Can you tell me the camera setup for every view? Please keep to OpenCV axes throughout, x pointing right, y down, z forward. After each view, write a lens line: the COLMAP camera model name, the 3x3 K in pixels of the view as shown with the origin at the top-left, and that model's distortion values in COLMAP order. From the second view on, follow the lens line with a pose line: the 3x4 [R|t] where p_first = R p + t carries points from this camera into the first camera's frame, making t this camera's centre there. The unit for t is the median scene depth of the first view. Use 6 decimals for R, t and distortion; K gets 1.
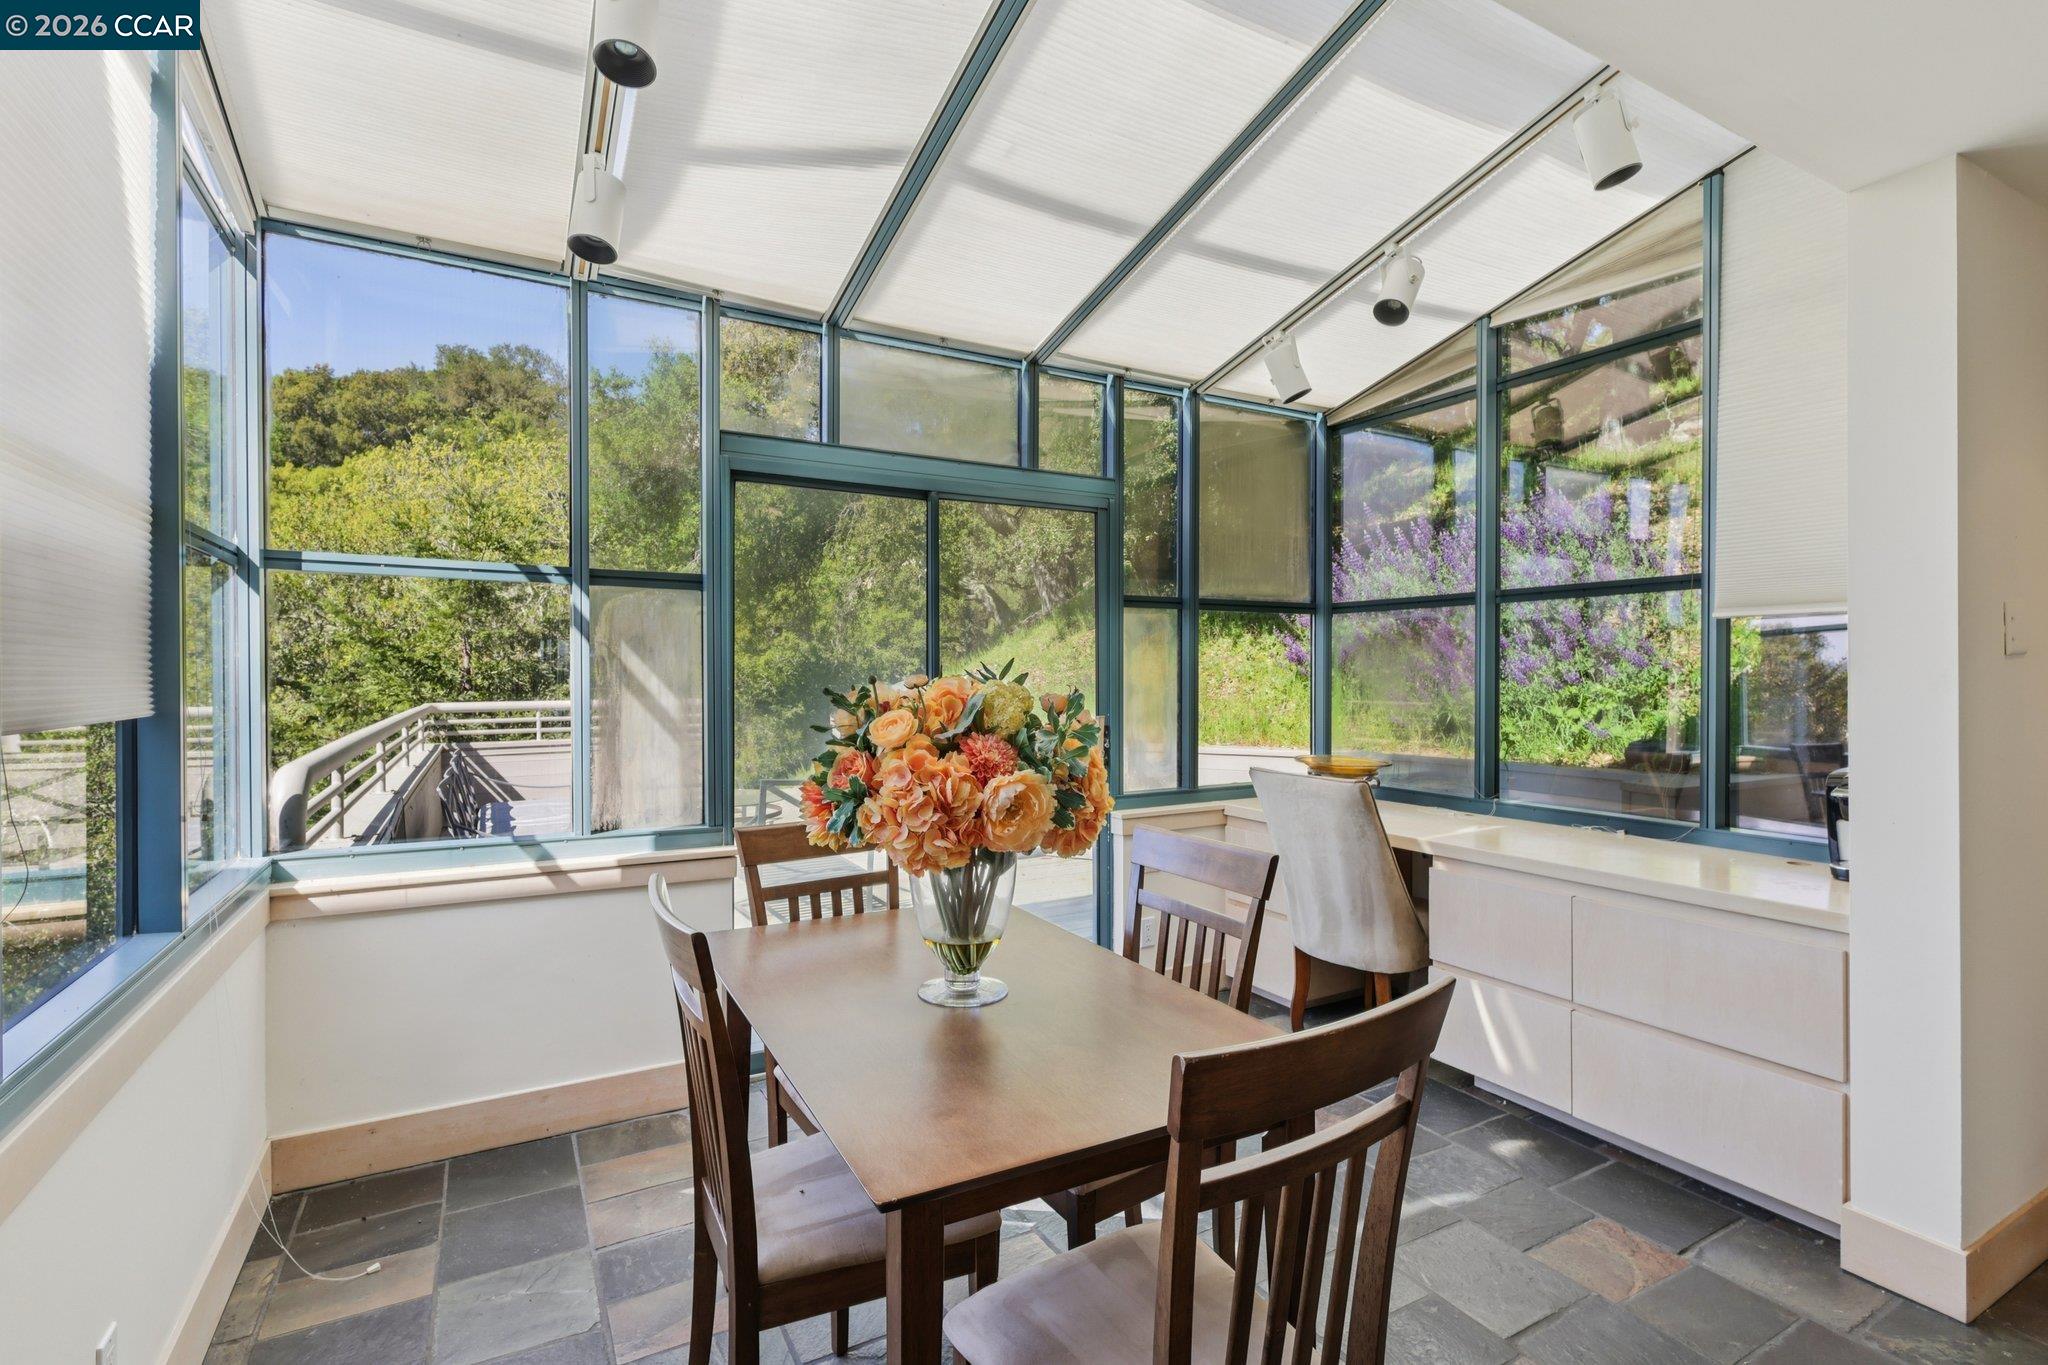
lens RADIAL K [[955.6, 0, 1023.4], [0, 955.6, 676.4], [0, 0, 1]] dist [-0.000728, 0.001051]
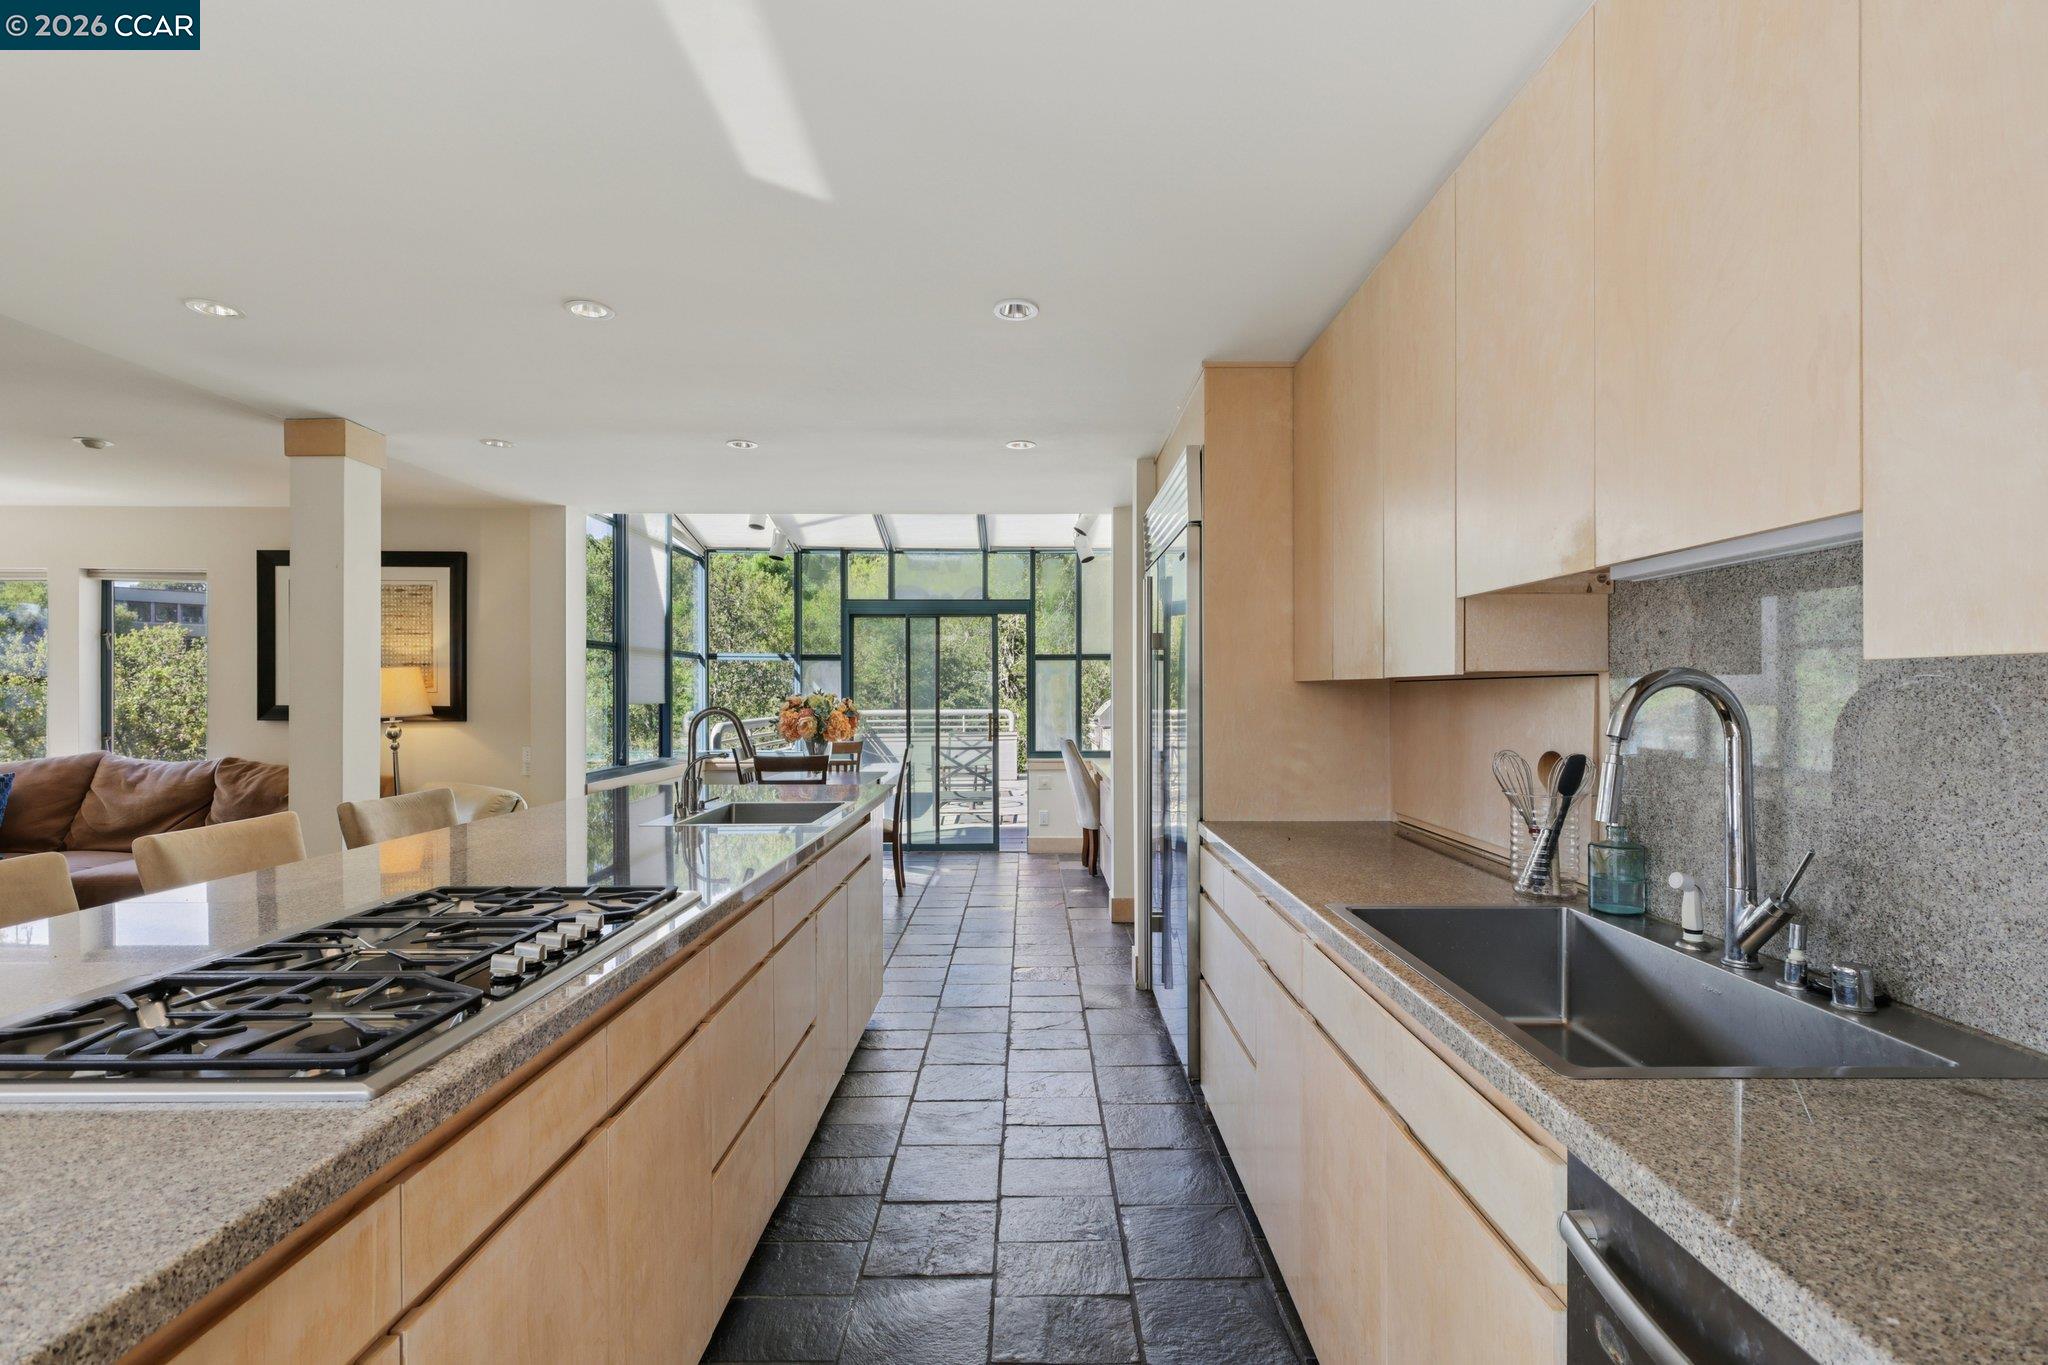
lens RADIAL K [[957.1, 0, 1022.4], [0, 957.1, 689.7], [0, 0, 1]] dist [0.002682, 0.000780]
pose [[0.869241, -0.001355, -0.494386, 1.483623], [-0.001813, 0.999981, -0.005928, 0.004097], [0.494384, 0.006049, 0.869222, -1.096590]]
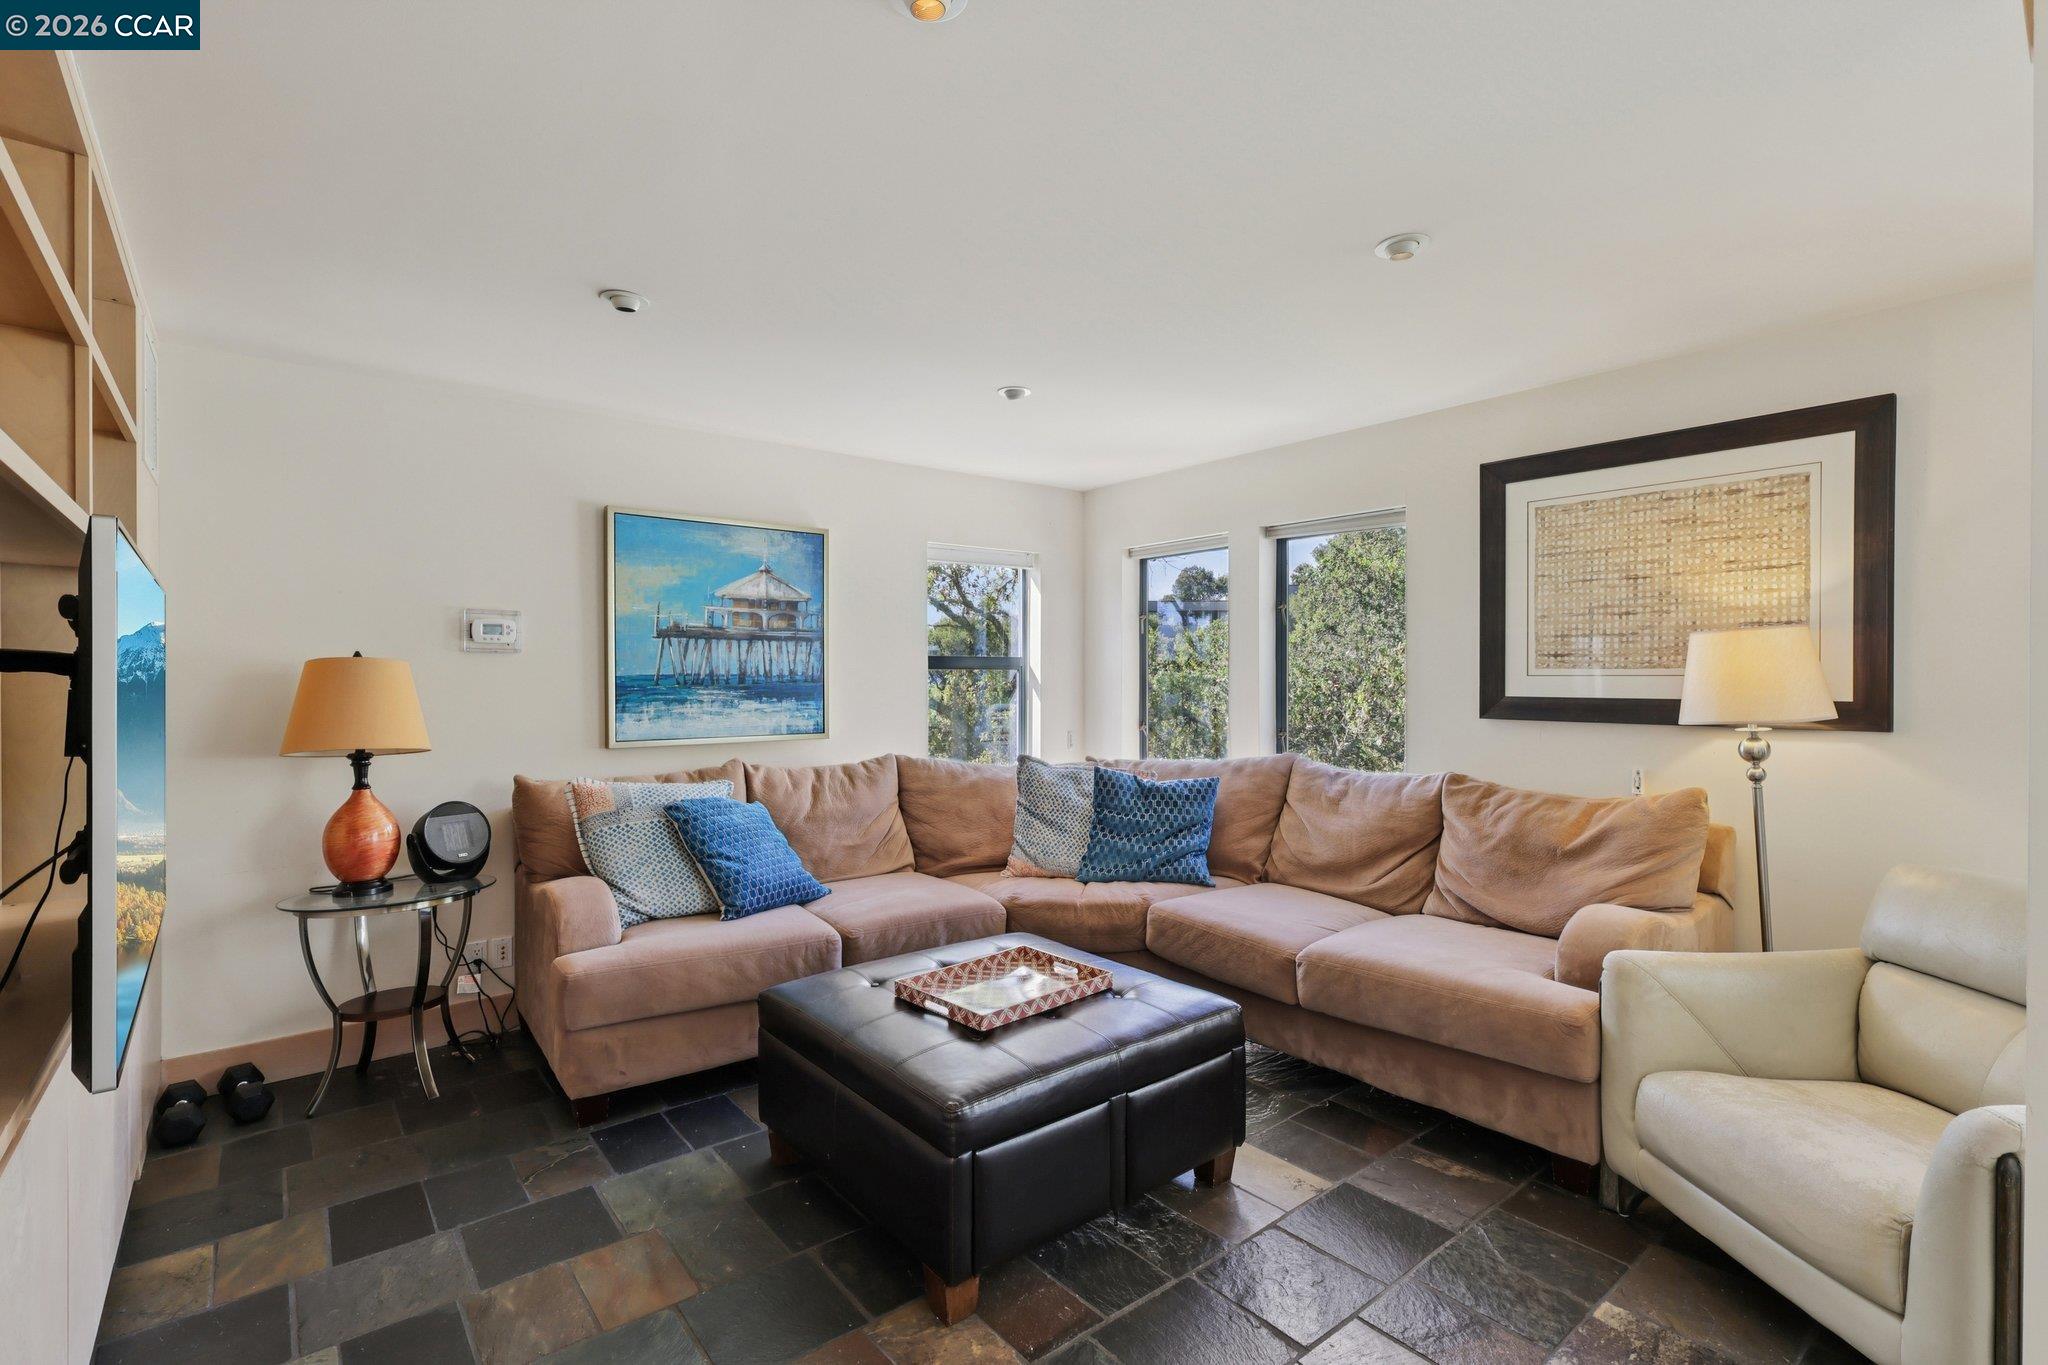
lens RADIAL K [[941.7, 0, 1024.0], [0, 941.7, 682.5], [0, 0, 1]] dist [-0.000446, 0.000017]
pose [[0.169097, 0.001404, -0.985598, 0.328243], [-0.000009, 0.999999, 0.001423, 0.006631], [0.985599, -0.000231, 0.169097, -1.000192]]
